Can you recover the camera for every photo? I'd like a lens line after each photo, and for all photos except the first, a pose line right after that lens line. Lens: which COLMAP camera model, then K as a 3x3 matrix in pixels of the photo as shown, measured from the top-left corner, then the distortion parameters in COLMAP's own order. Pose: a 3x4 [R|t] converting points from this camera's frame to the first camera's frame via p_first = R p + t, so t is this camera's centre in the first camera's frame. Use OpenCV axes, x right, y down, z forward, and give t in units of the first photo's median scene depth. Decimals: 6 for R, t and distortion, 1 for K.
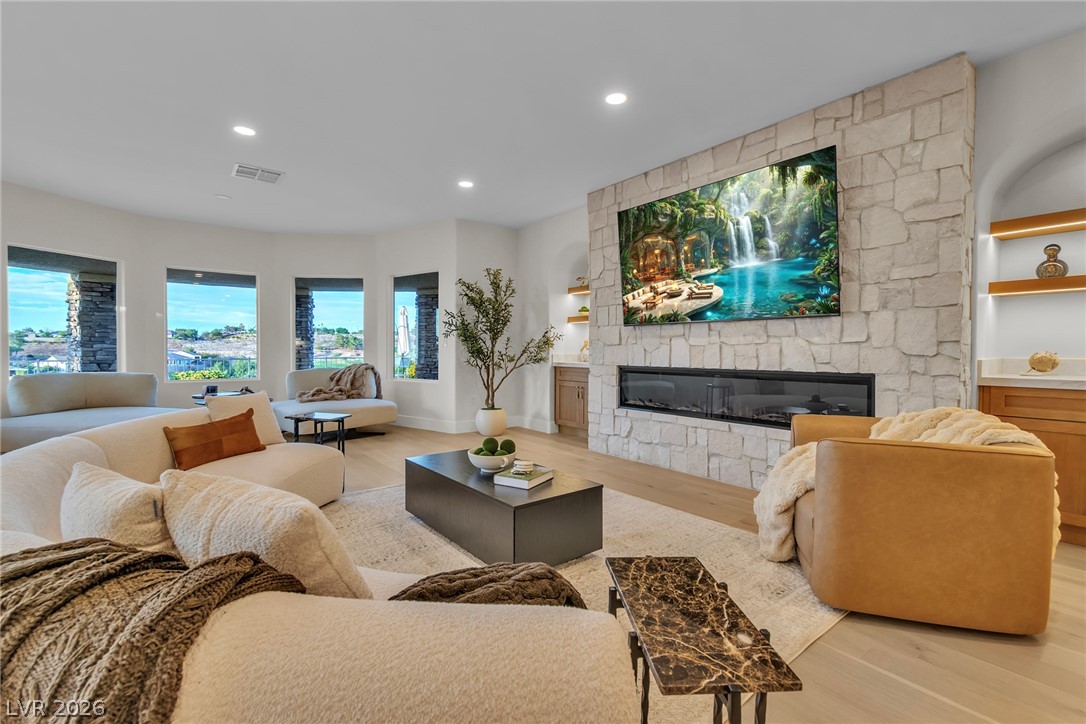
lens RADIAL K [[477.3, 0, 544.9], [0, 477.3, 358.0], [0, 0, 1]] dist [0.009687, -0.004216]
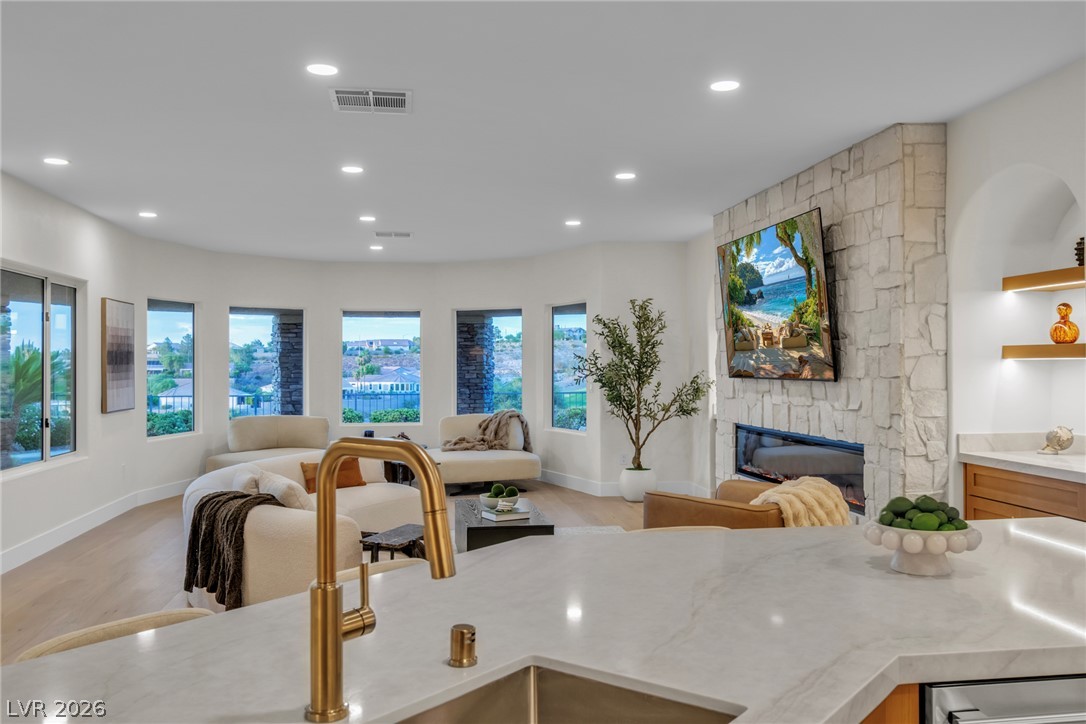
lens RADIAL K [[897.8, 0, 536.0], [0, 897.8, 370.5], [0, 0, 1]] dist [0.004310, 0.002983]
pose [[0.867193, -0.001595, -0.497970, 0.777654], [-0.004766, 0.999922, -0.011502, -0.068683], [0.497950, 0.012348, 0.867118, -0.659663]]
